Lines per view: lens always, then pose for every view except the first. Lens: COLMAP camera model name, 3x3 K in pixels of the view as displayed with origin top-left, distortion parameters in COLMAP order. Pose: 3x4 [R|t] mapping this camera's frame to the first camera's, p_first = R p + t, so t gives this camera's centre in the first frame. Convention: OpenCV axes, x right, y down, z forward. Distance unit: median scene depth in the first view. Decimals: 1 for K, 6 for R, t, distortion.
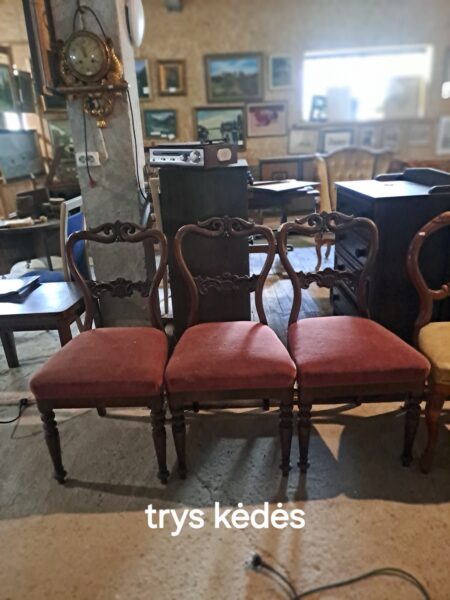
lens RADIAL K [[434.4, 0, 225.0], [0, 434.4, 300.0], [0, 0, 1]] dist [0.006486, -0.000415]
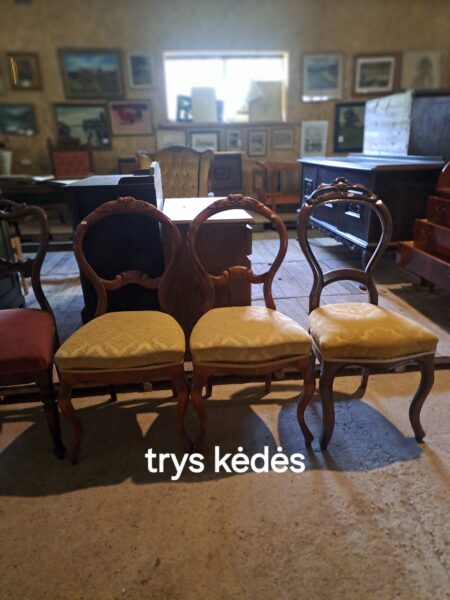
lens RADIAL K [[444.3, 0, 225.0], [0, 444.3, 300.0], [0, 0, 1]] dist [0.002654, 0.000062]
pose [[0.992414, -0.015854, 0.121912, 0.181482], [0.017743, 0.999739, -0.014424, 0.012237], [-0.121651, 0.016478, 0.992436, -0.011502]]
